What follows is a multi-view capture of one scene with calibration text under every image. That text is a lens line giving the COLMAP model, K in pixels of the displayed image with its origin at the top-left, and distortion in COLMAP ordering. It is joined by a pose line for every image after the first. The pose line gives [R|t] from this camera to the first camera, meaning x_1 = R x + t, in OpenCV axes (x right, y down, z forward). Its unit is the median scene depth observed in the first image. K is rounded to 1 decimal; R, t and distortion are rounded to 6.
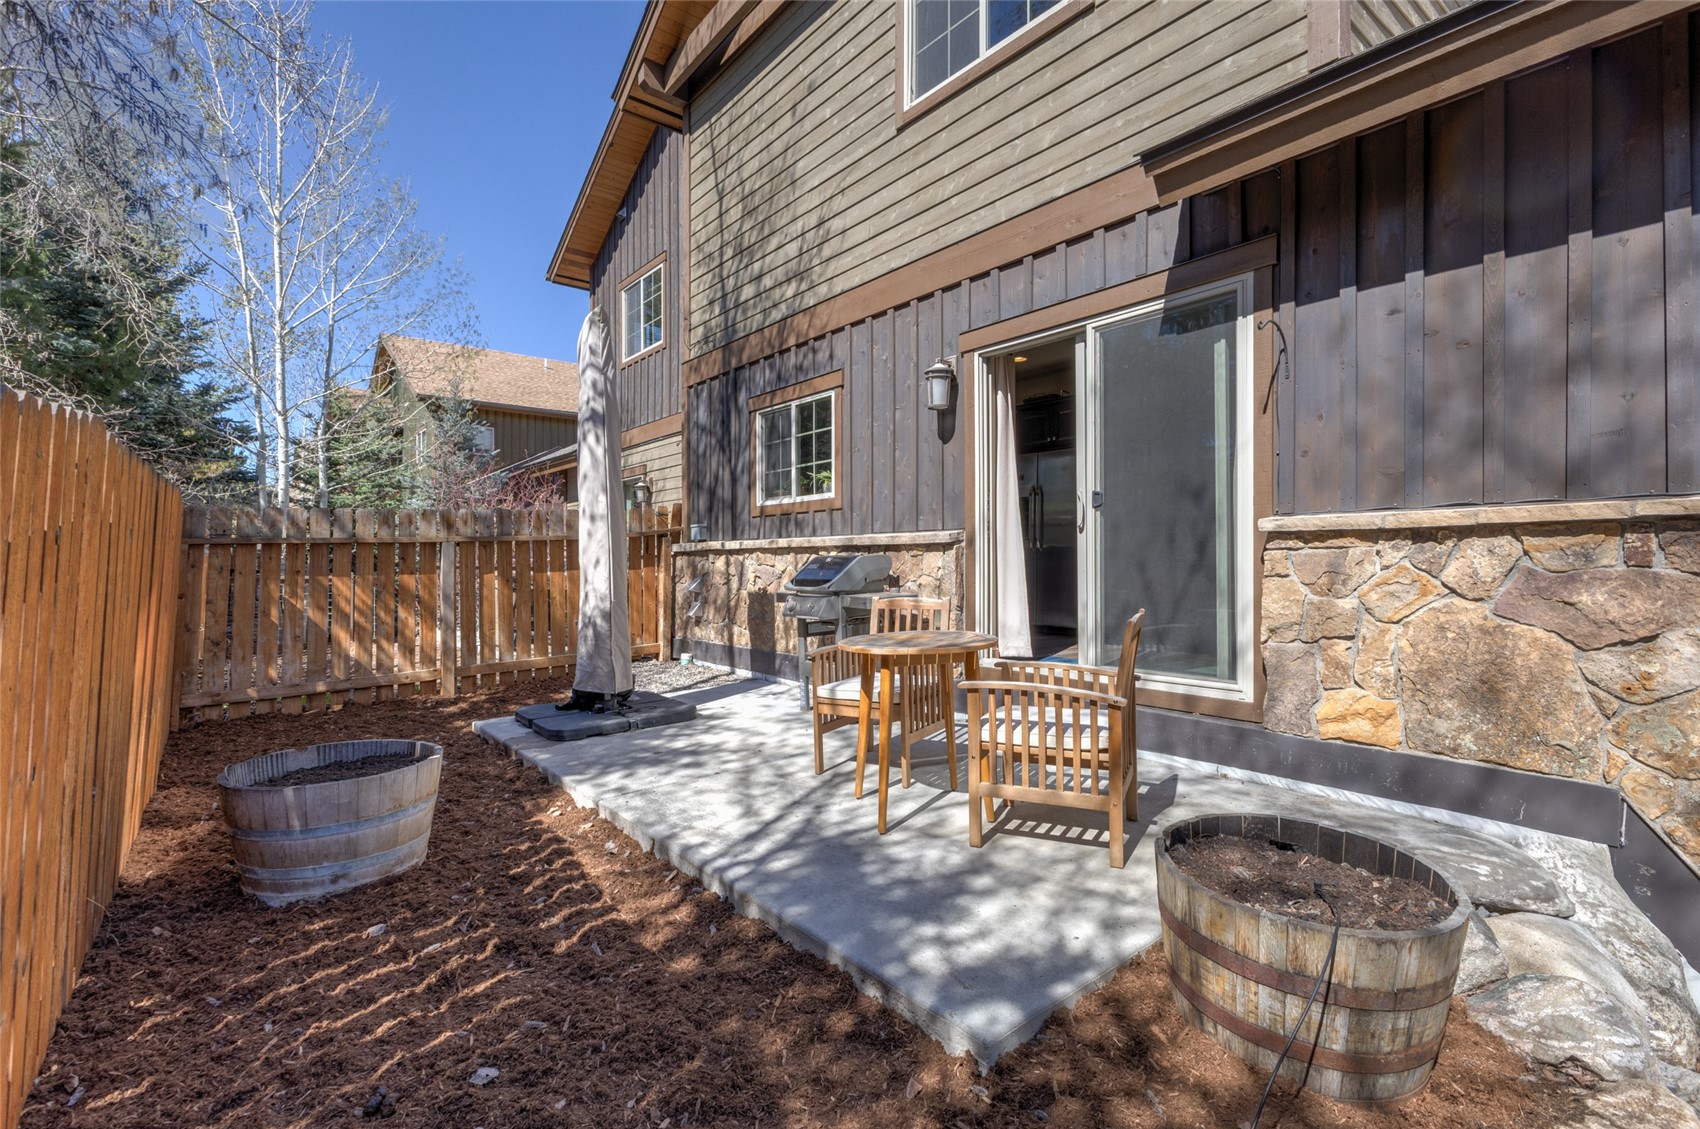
lens RADIAL K [[766.4, 0, 852.6], [0, 766.4, 542.8], [0, 0, 1]] dist [-0.000218, -0.000177]
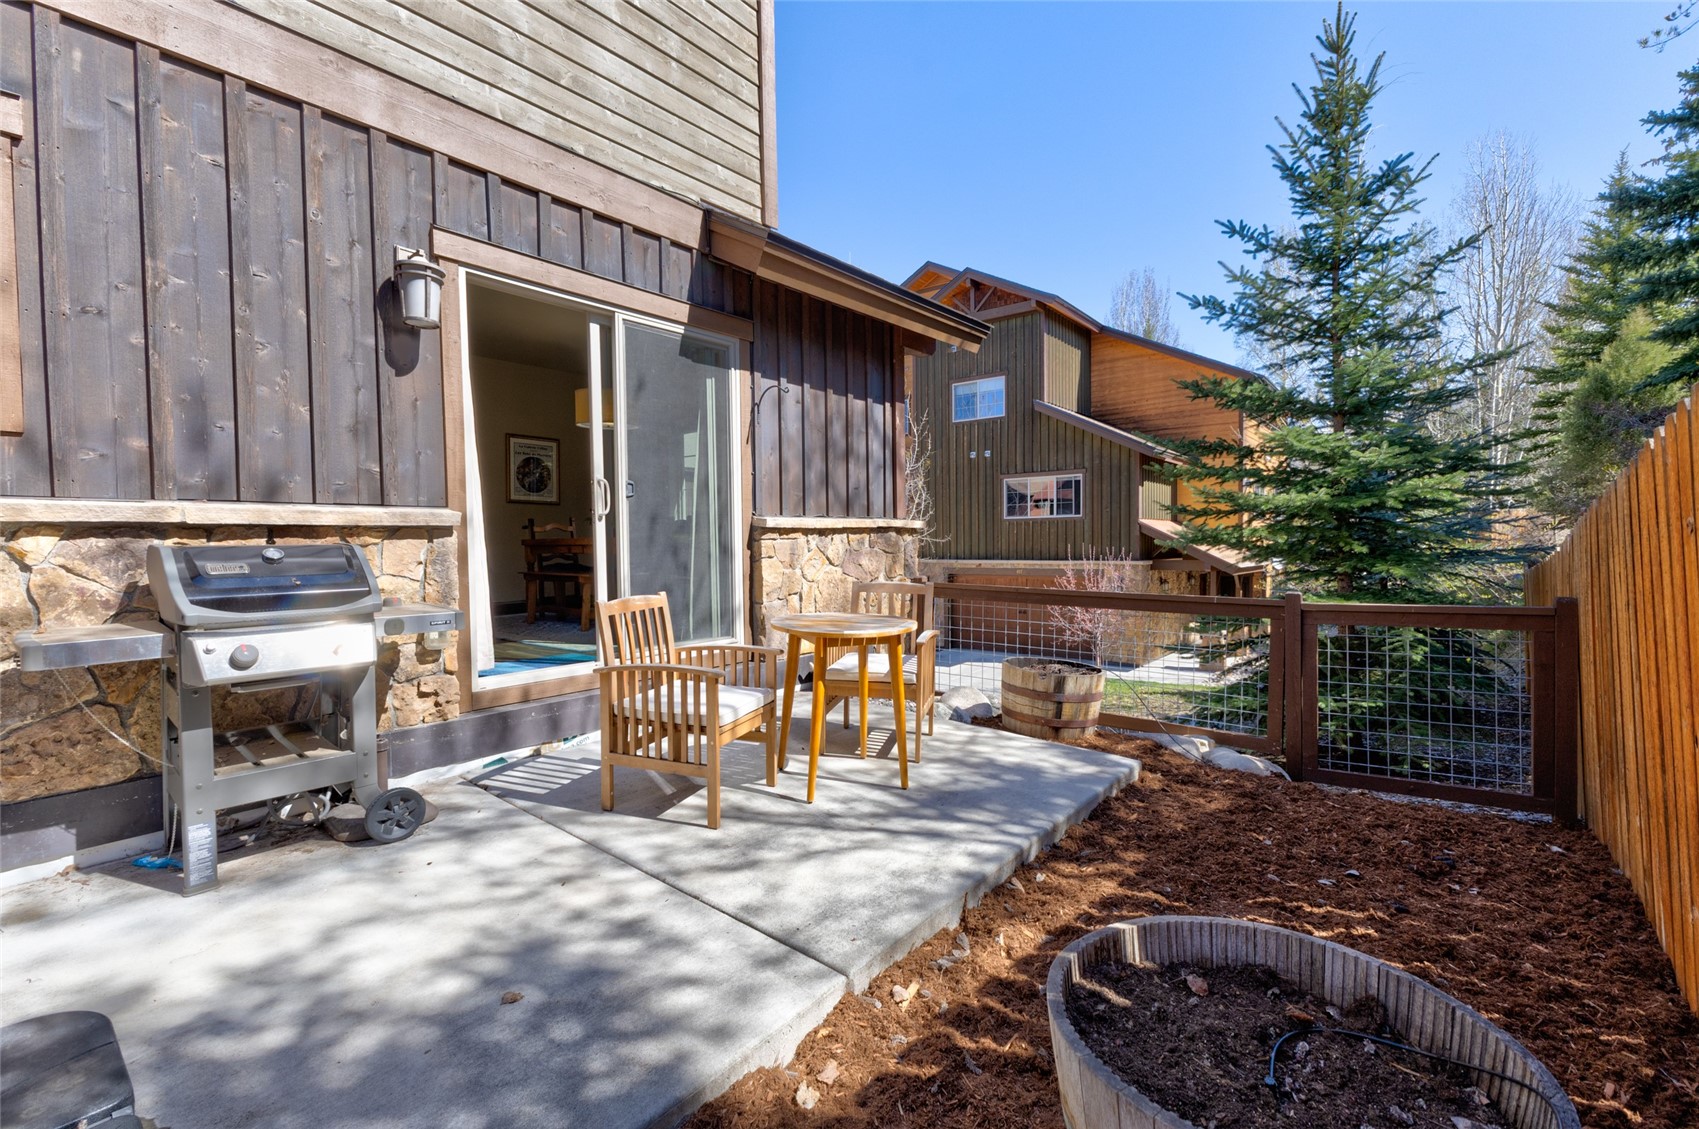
lens RADIAL K [[736.9, 0, 847.3], [0, 736.9, 545.6], [0, 0, 1]] dist [0.007748, -0.000699]
pose [[-0.174925, 0.003874, 0.984574, -0.970710], [-0.006583, 0.999965, -0.005104, 0.030440], [-0.984560, -0.007375, -0.174894, 1.216807]]
